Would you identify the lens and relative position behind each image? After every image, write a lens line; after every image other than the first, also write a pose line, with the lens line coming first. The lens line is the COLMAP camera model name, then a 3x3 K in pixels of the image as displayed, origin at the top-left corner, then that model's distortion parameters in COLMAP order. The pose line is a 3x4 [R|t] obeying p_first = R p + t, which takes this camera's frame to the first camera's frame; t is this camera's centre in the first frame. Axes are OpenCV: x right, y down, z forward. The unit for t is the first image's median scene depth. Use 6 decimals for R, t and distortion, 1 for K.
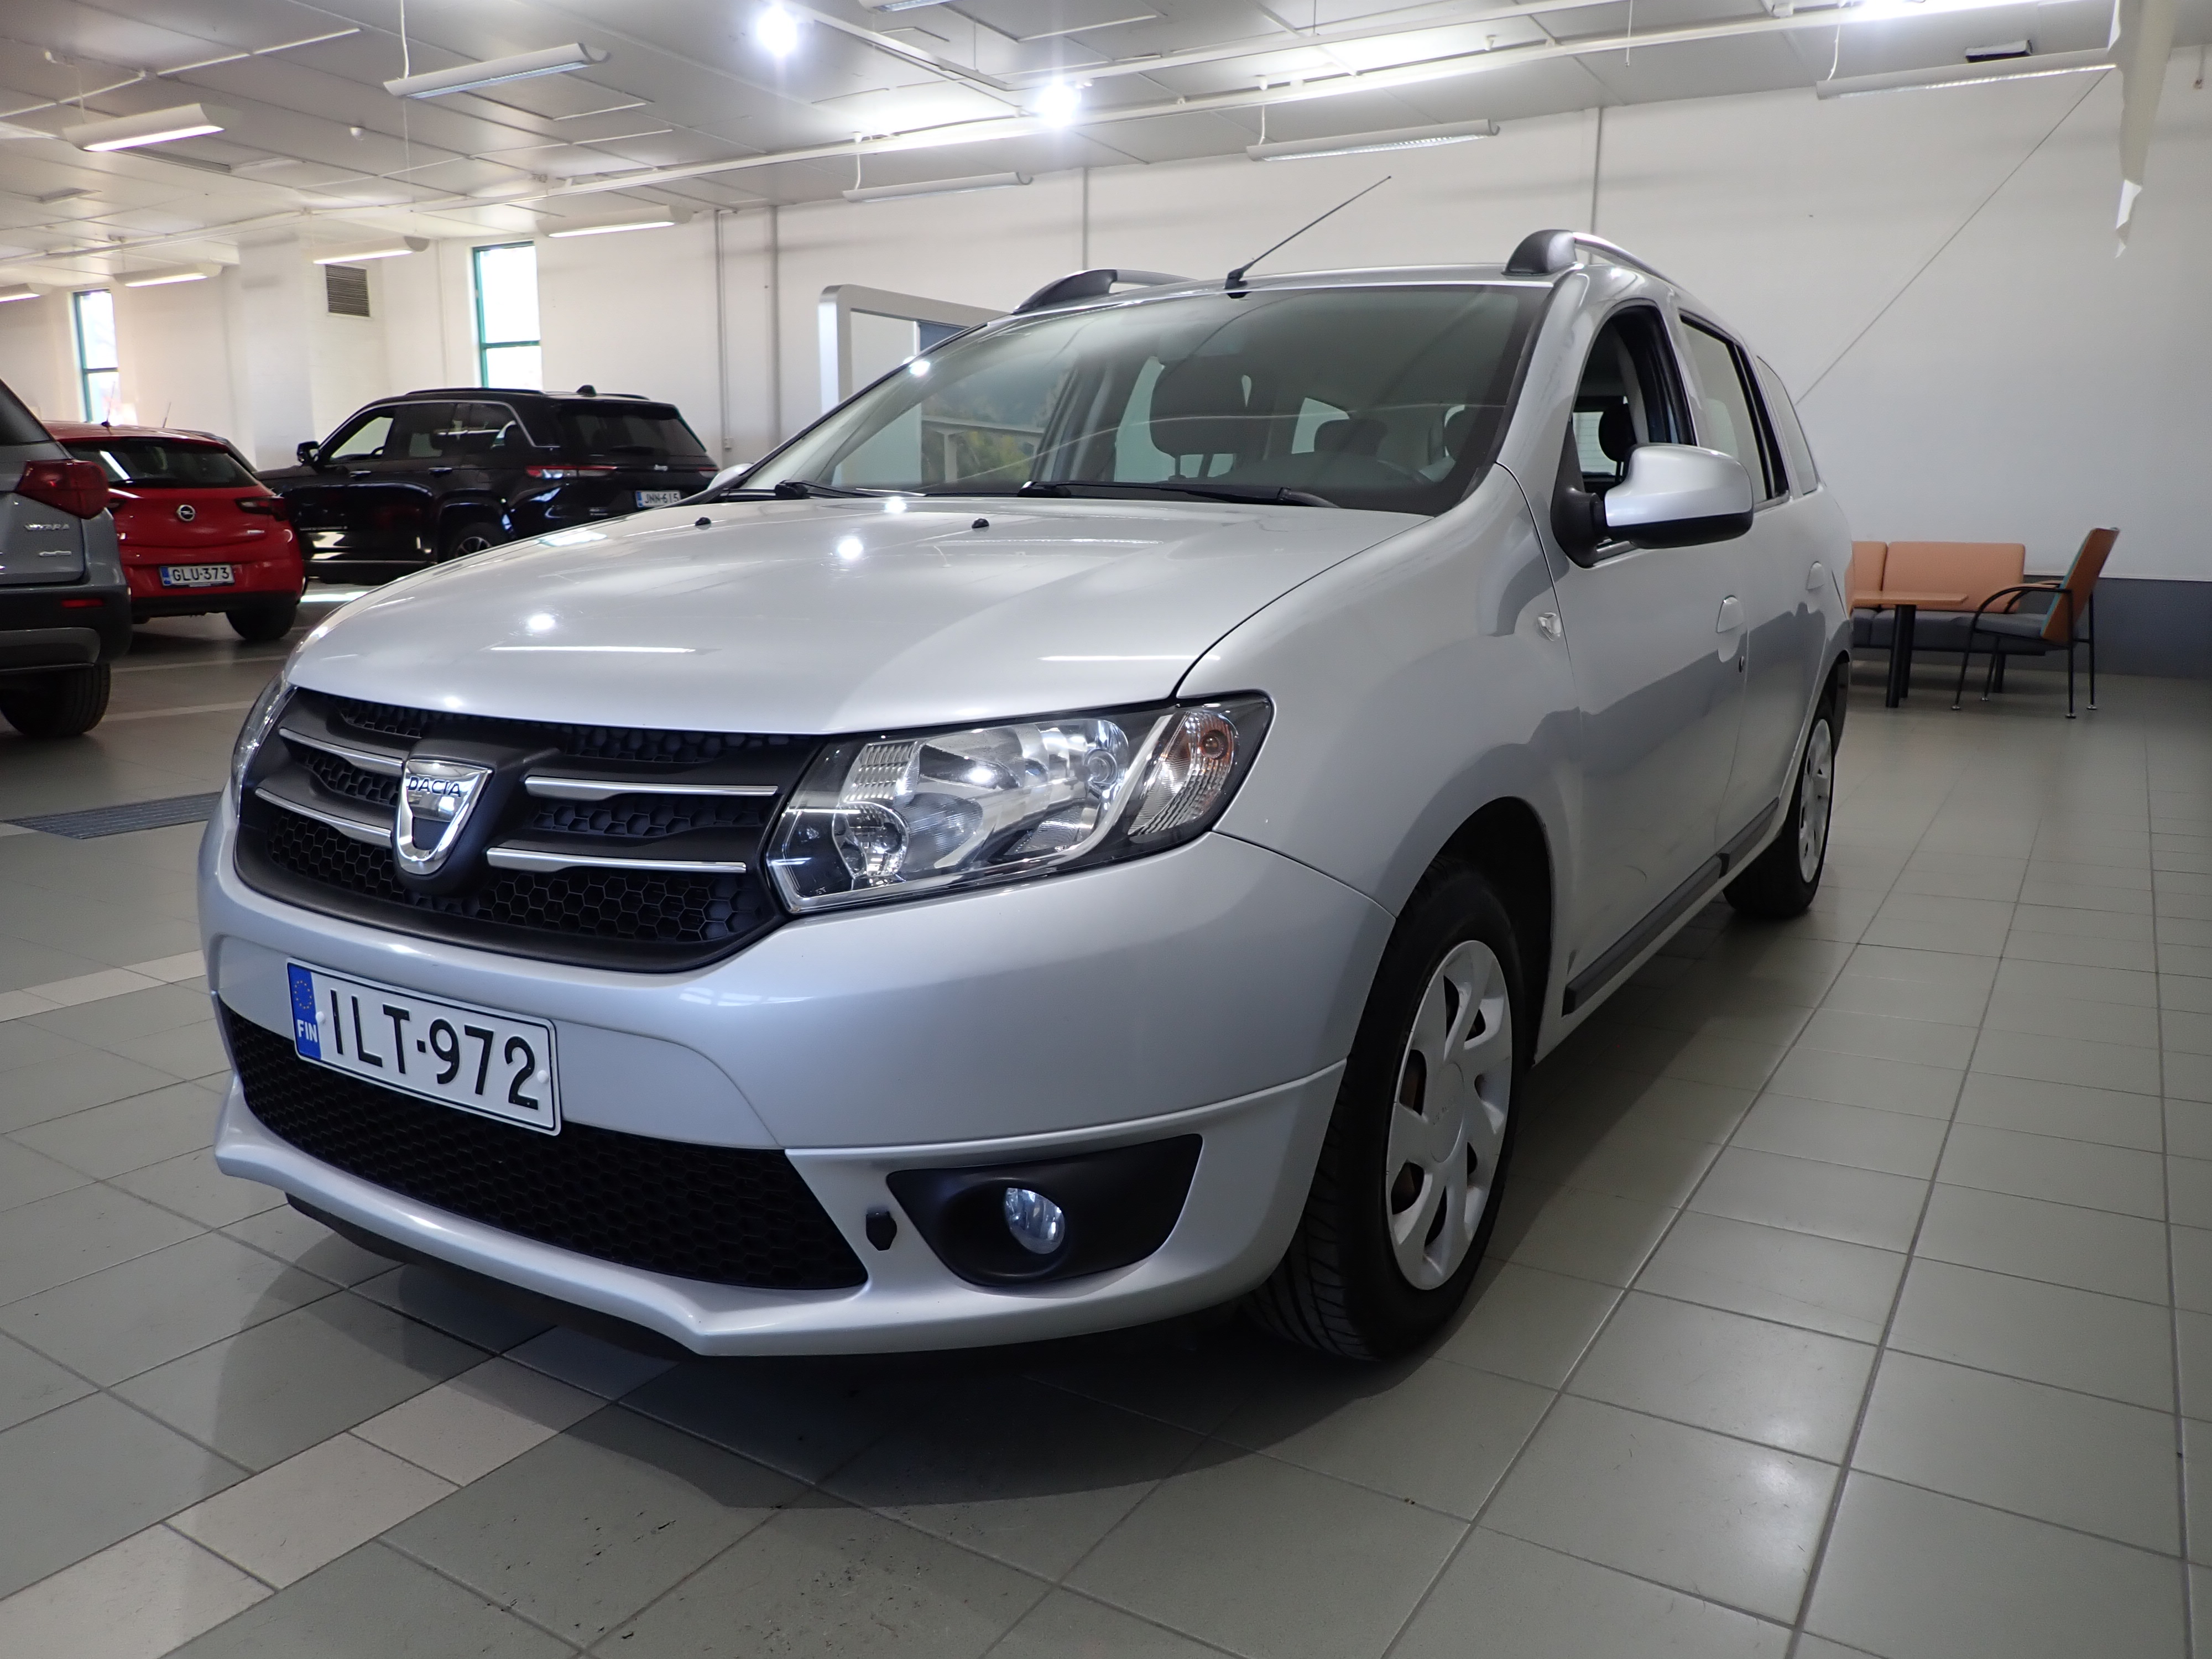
lens RADIAL K [[1674.6, 0, 1106.0], [0, 1674.6, 829.5], [0, 0, 1]] dist [-0.011028, -0.003764]
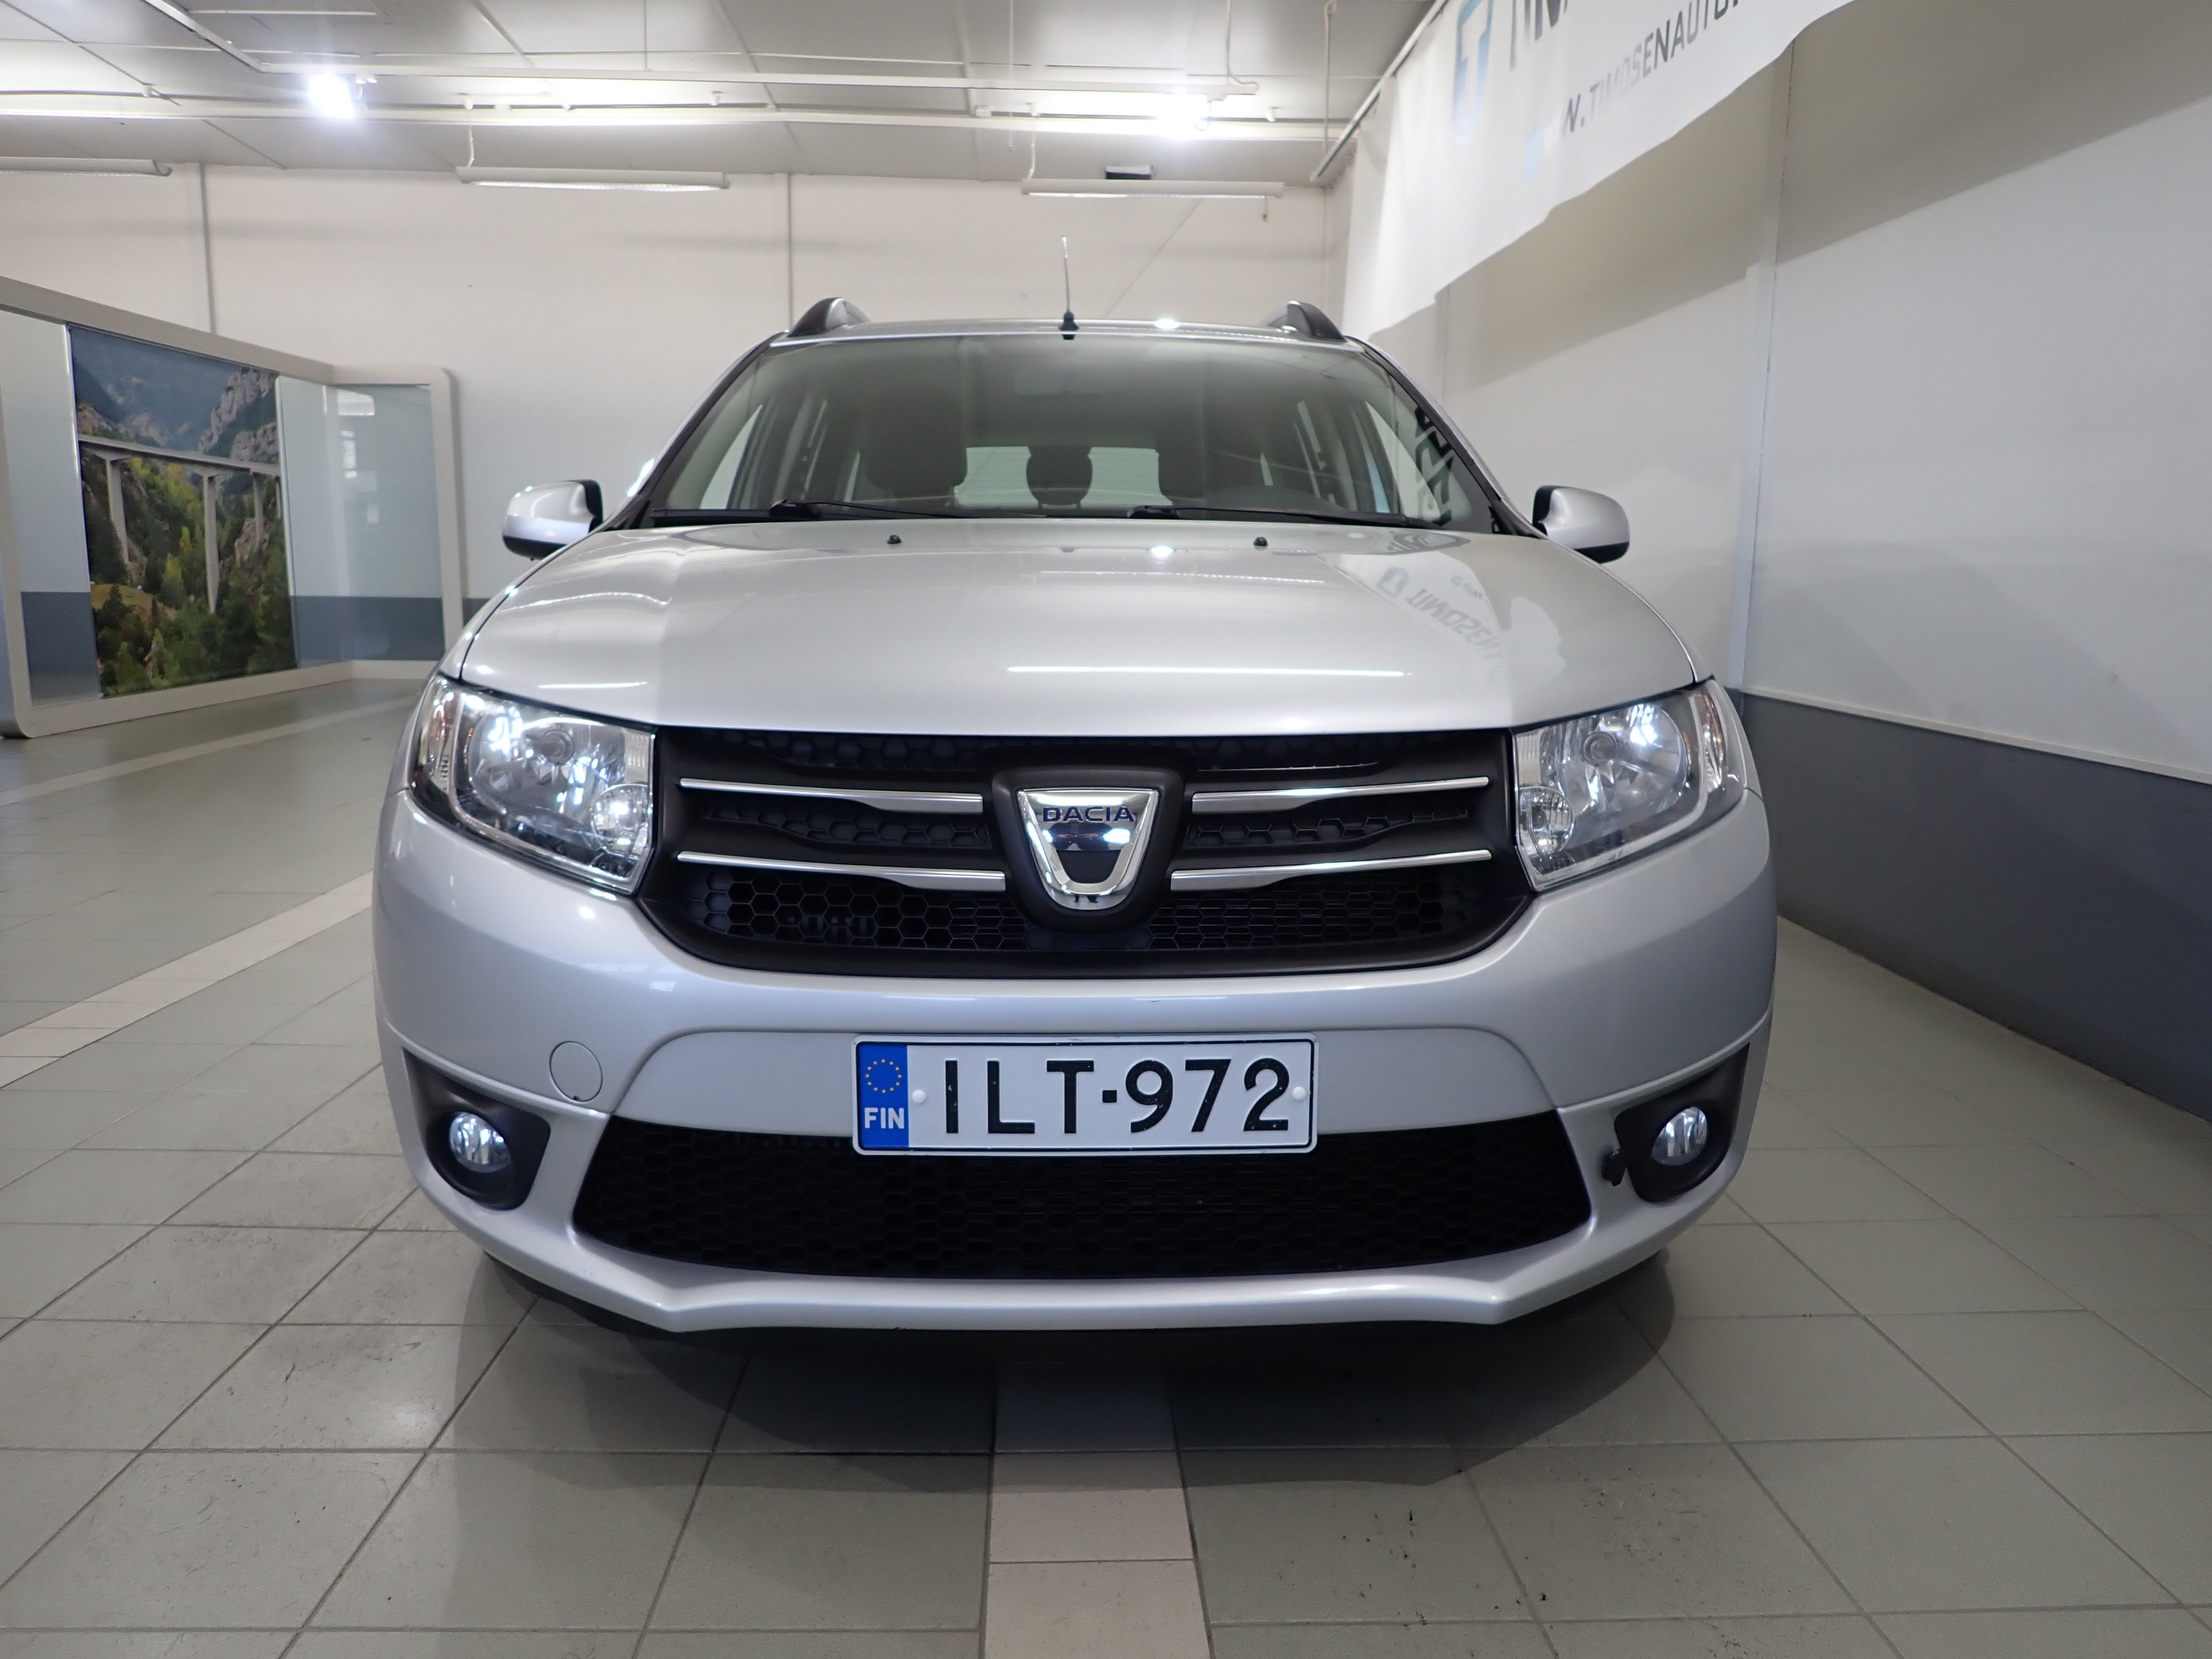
lens RADIAL K [[1674.6, 0, 1106.0], [0, 1674.6, 829.5], [0, 0, 1]] dist [-0.011028, -0.003764]
pose [[0.822513, -0.085356, 0.562306, -0.895736], [0.102249, 0.994758, 0.001436, -0.017218], [-0.559480, 0.056314, 0.826928, 0.227210]]
